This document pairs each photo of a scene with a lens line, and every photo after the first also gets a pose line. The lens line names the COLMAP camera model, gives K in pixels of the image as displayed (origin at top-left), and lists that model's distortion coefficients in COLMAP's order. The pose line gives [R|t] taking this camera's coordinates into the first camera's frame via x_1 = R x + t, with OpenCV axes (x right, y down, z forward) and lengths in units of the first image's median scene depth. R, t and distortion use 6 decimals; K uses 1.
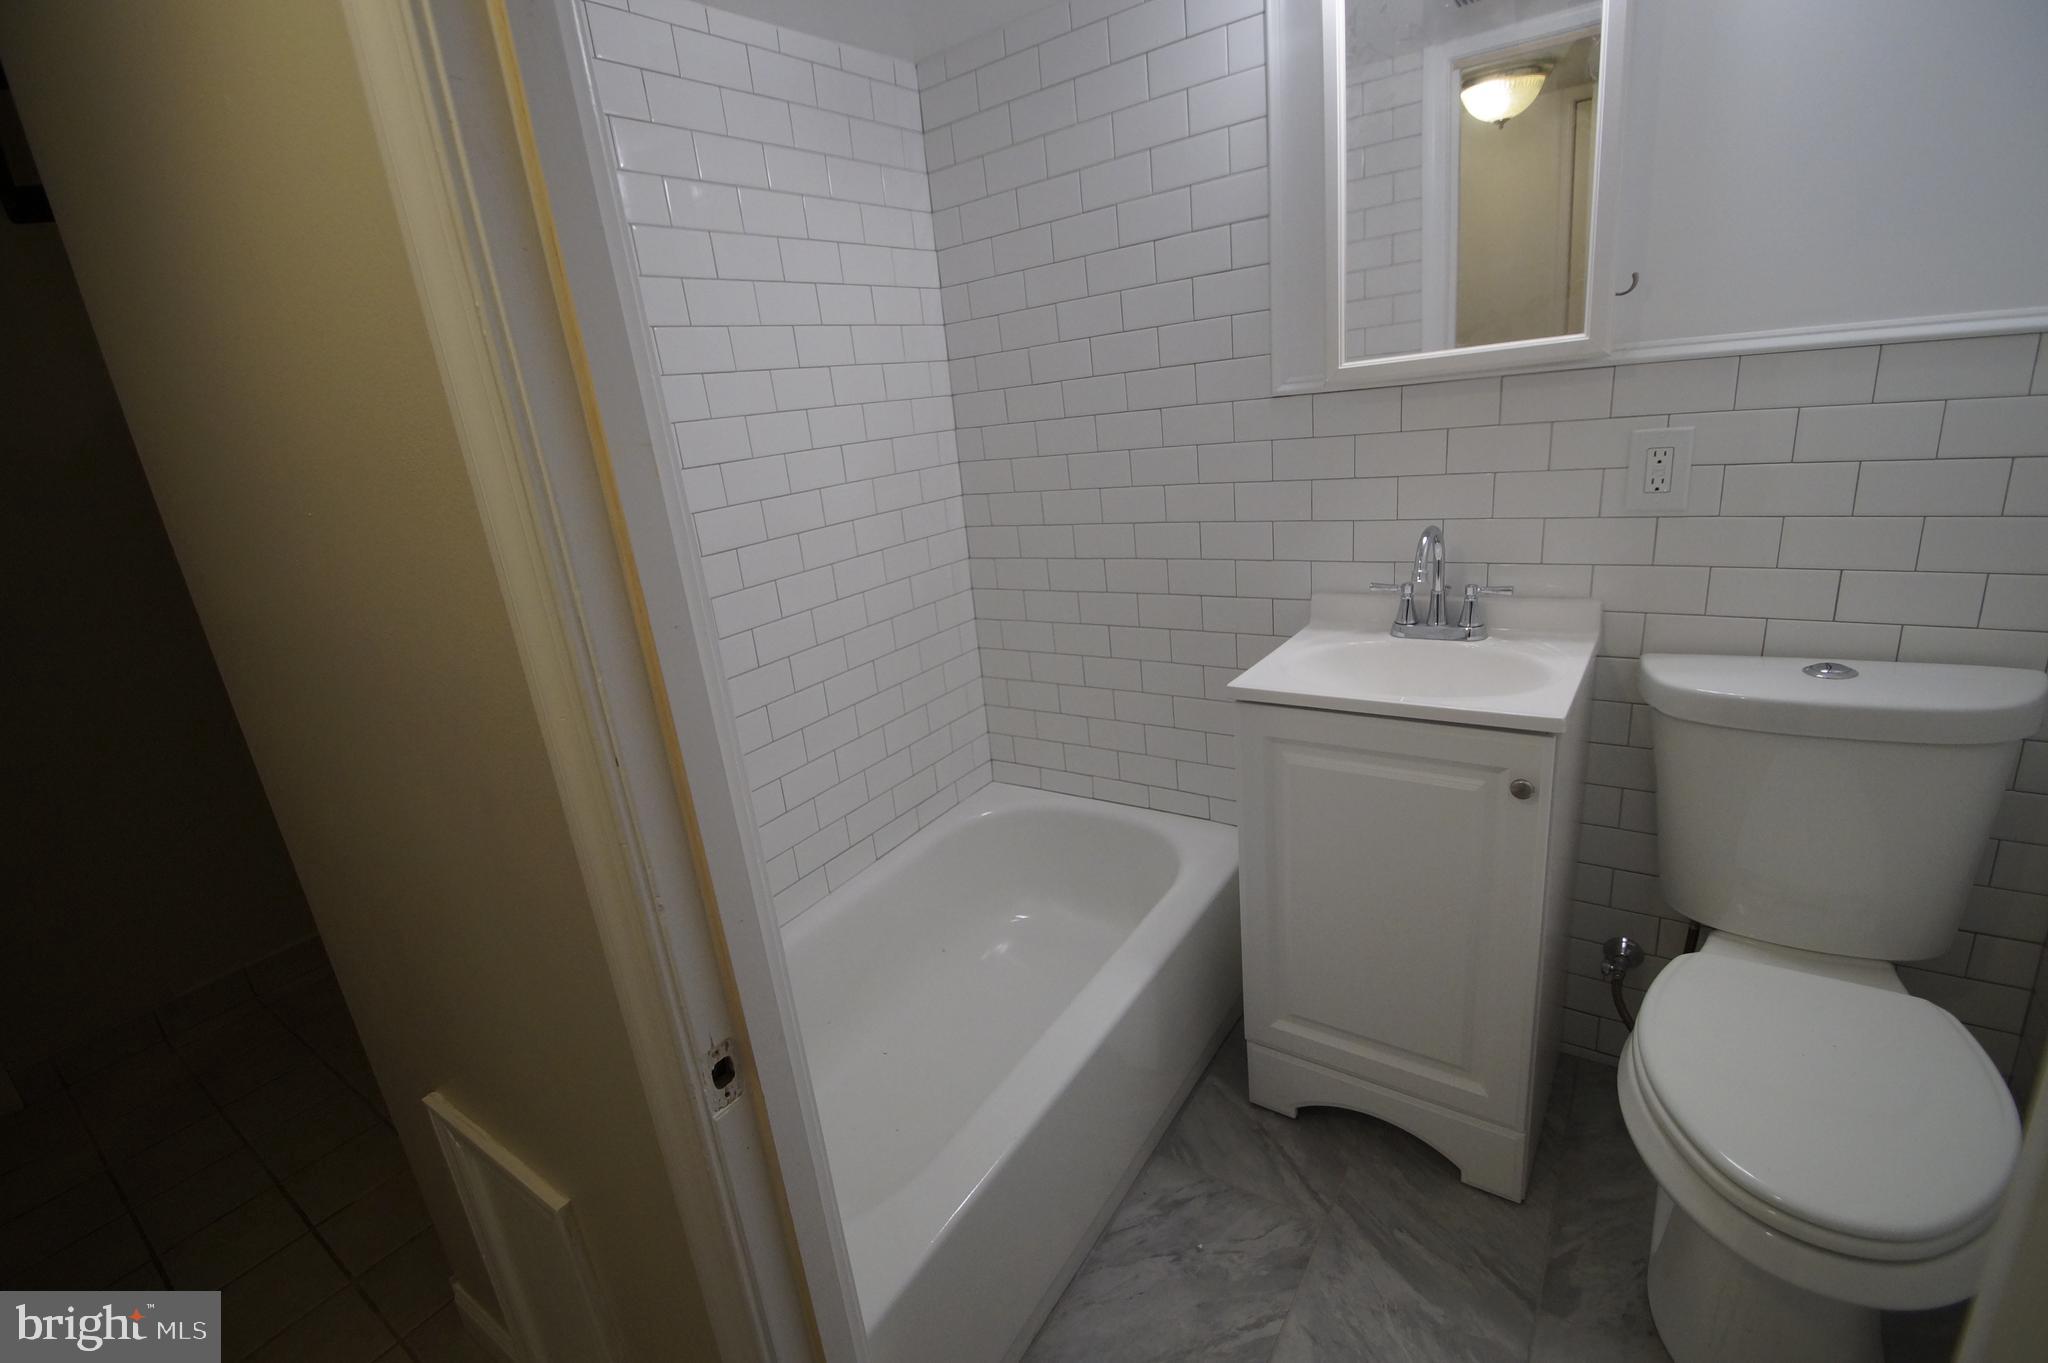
lens RADIAL K [[917.6, 0, 1003.4], [0, 917.6, 681.7], [0, 0, 1]] dist [0.010160, -0.012708]
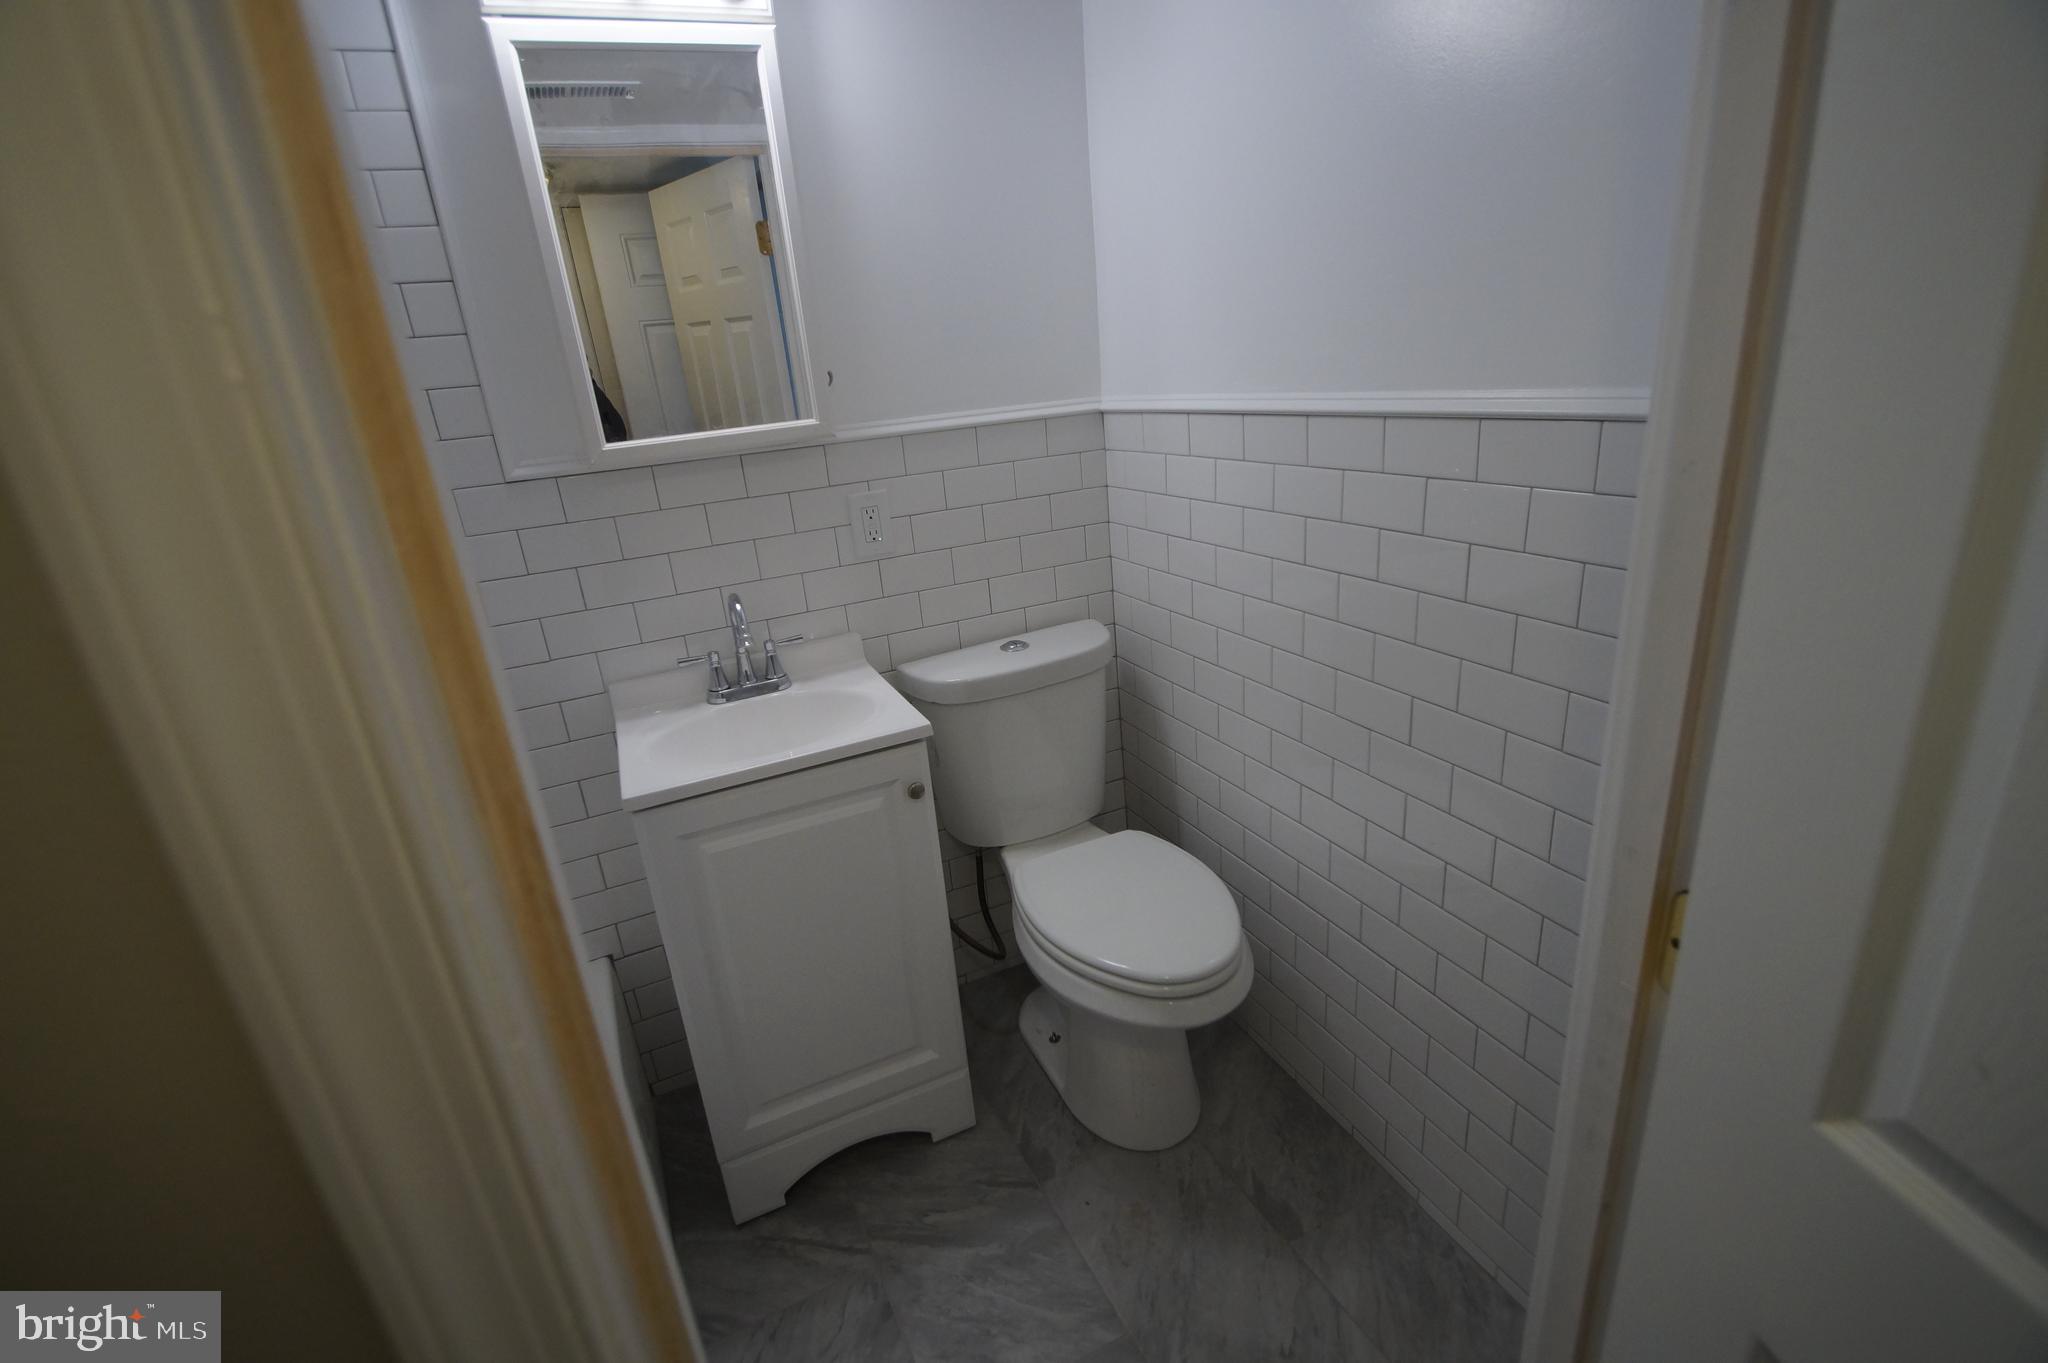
lens RADIAL K [[917.6, 0, 1011.4], [0, 917.6, 678.8], [0, 0, 1]] dist [0.010160, -0.012708]
pose [[0.500621, -0.221500, 0.836849, -0.290766], [0.293201, 0.952958, 0.076833, -0.065753], [-0.814501, 0.206901, 0.542015, 0.194000]]
